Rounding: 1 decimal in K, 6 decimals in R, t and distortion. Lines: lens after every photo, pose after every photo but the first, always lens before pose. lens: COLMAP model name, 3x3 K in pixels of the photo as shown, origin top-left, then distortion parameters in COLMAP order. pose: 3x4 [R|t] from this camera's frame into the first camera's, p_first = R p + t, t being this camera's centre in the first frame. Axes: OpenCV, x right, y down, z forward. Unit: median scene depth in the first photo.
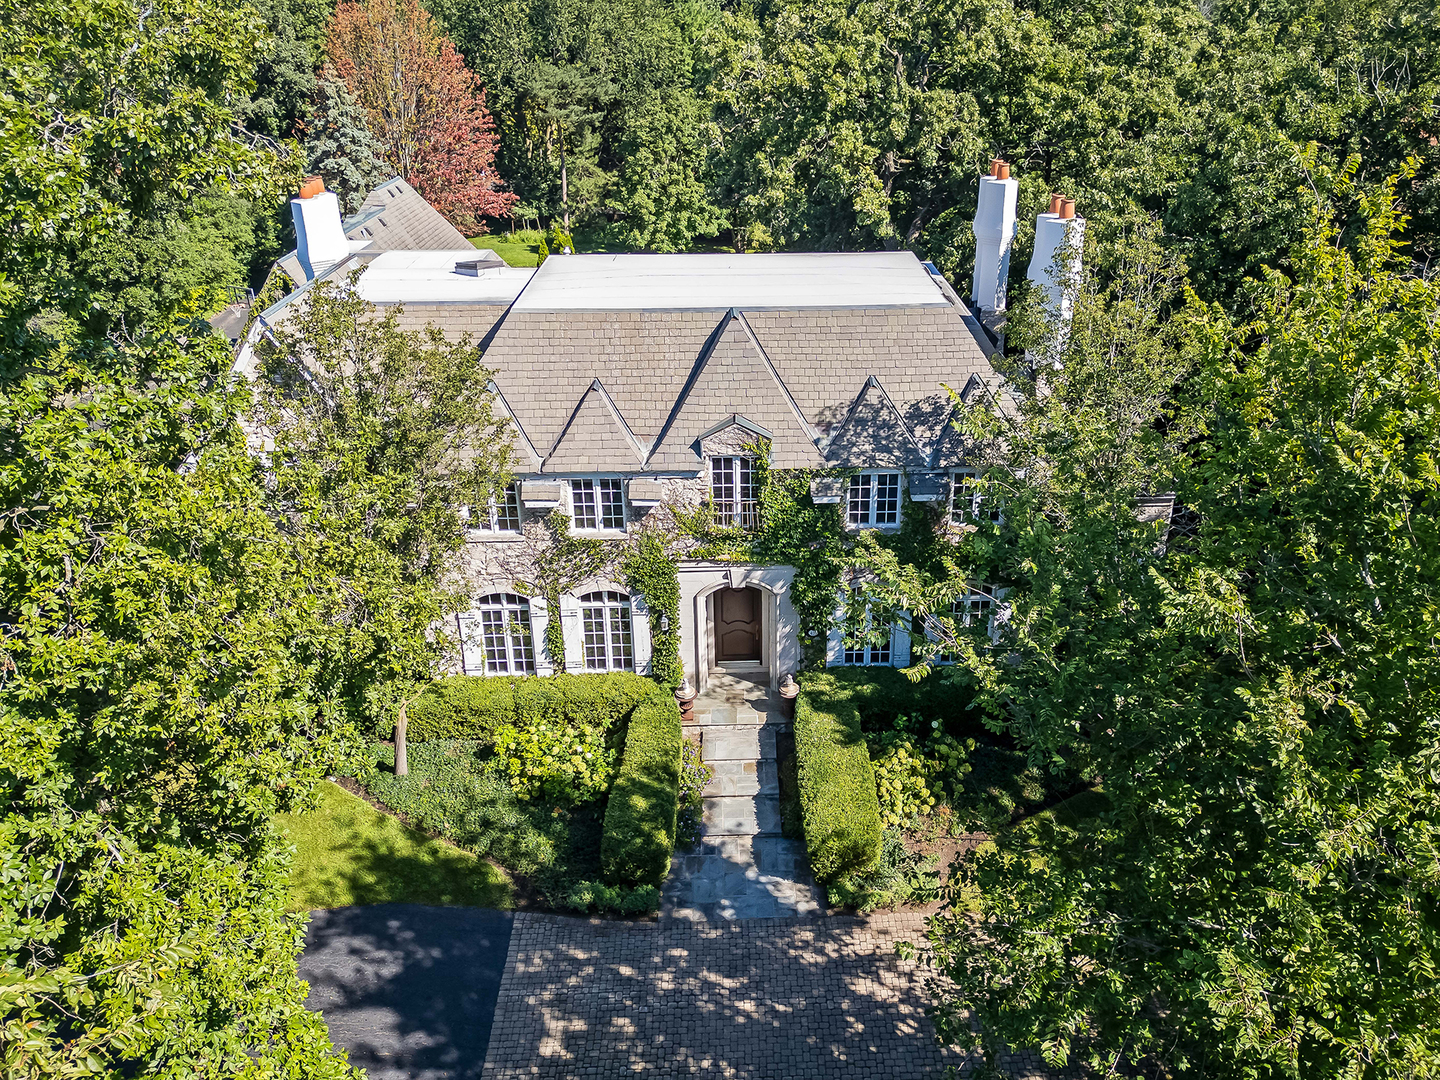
lens RADIAL K [[1114.0, 0, 776.2], [0, 1114.0, 521.4], [0, 0, 1]] dist [0.114327, -0.085754]
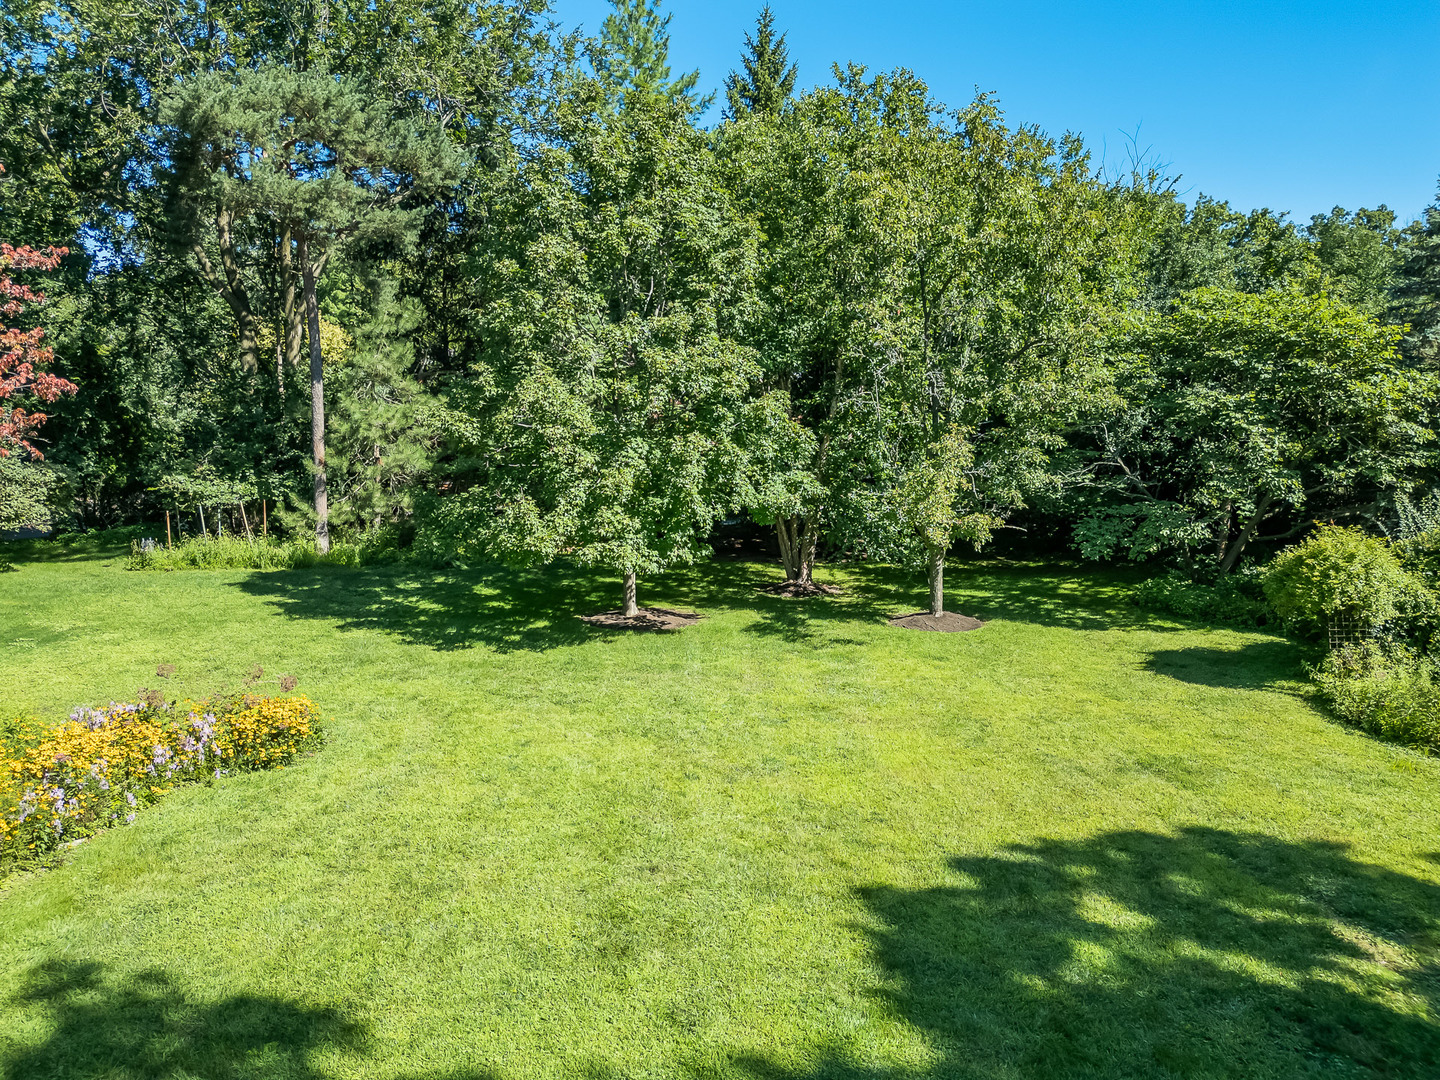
lens RADIAL K [[1039.4, 0, 724.7], [0, 1039.4, 548.0], [0, 0, 1]] dist [0.060692, -0.065011]
pose [[0.994033, -0.021576, 0.106925, -0.295821], [0.049744, 0.962043, -0.268325, -0.502965], [-0.097077, 0.272043, 0.957376, 2.149550]]
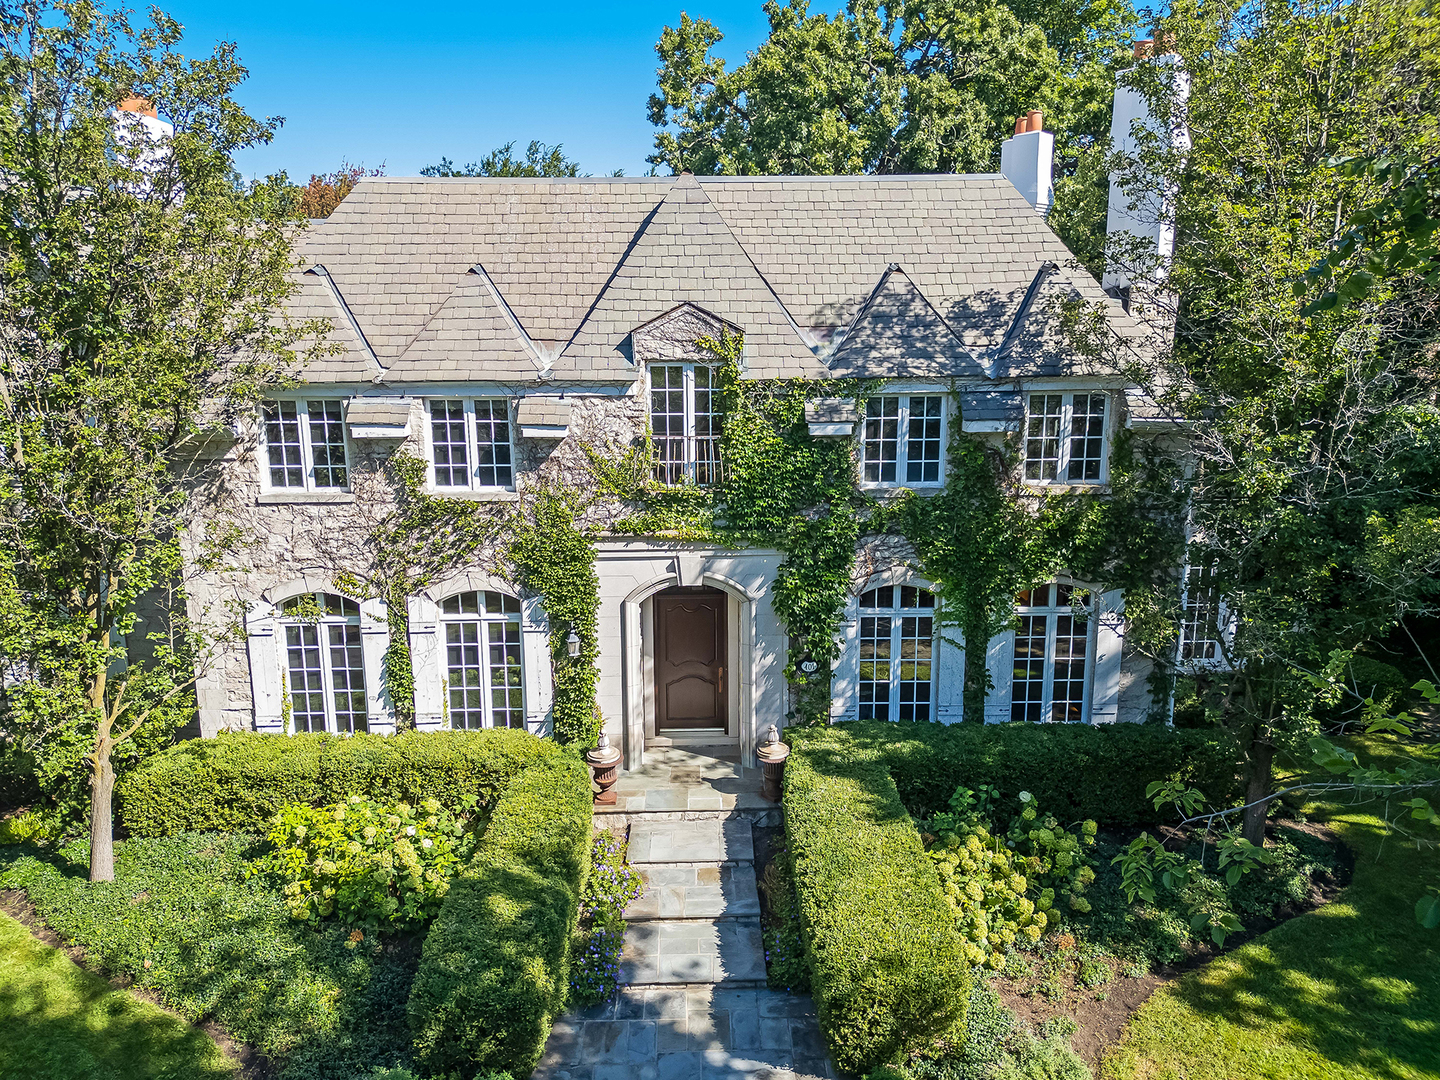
lens RADIAL K [[1039.4, 0, 724.7], [0, 1039.4, 548.0], [0, 0, 1]] dist [0.060692, -0.065011]
pose [[0.999949, -0.003277, -0.009600, -0.009500], [0.001096, 0.975748, -0.218896, 0.171055], [0.010085, 0.218874, 0.975701, 0.428988]]
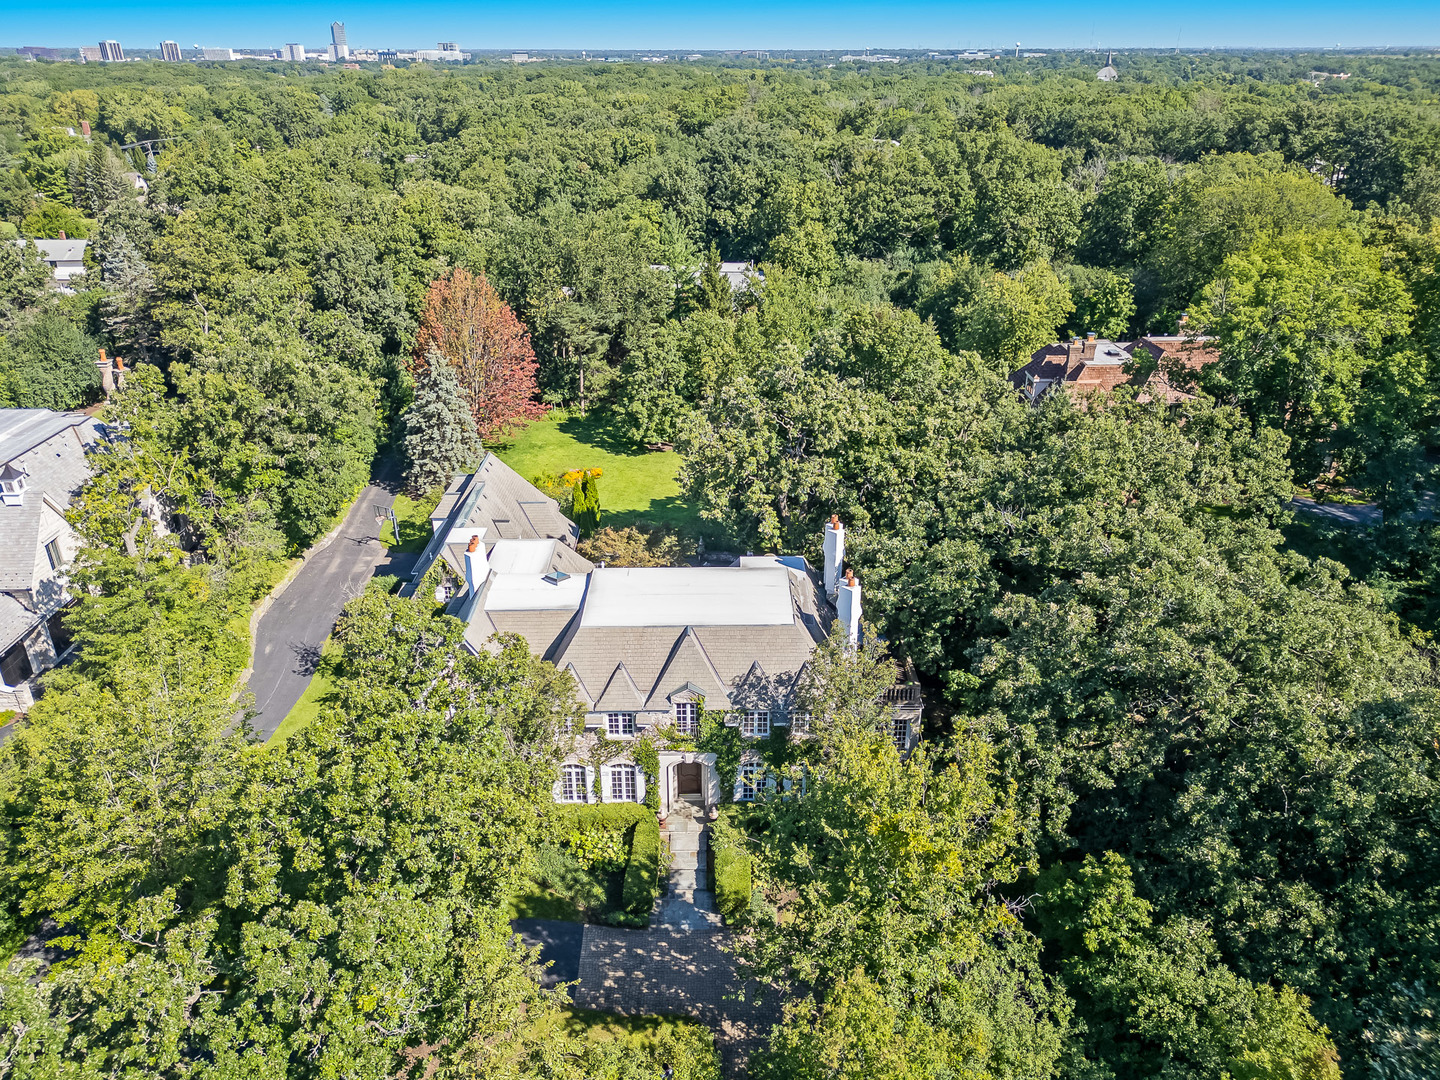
lens RADIAL K [[1039.4, 0, 724.7], [0, 1039.4, 548.0], [0, 0, 1]] dist [0.060692, -0.065011]
pose [[0.999564, 0.012210, -0.026871, 0.077104], [-0.011934, 0.999875, 0.010415, -0.354171], [0.026994, -0.010090, 0.999585, -0.883348]]
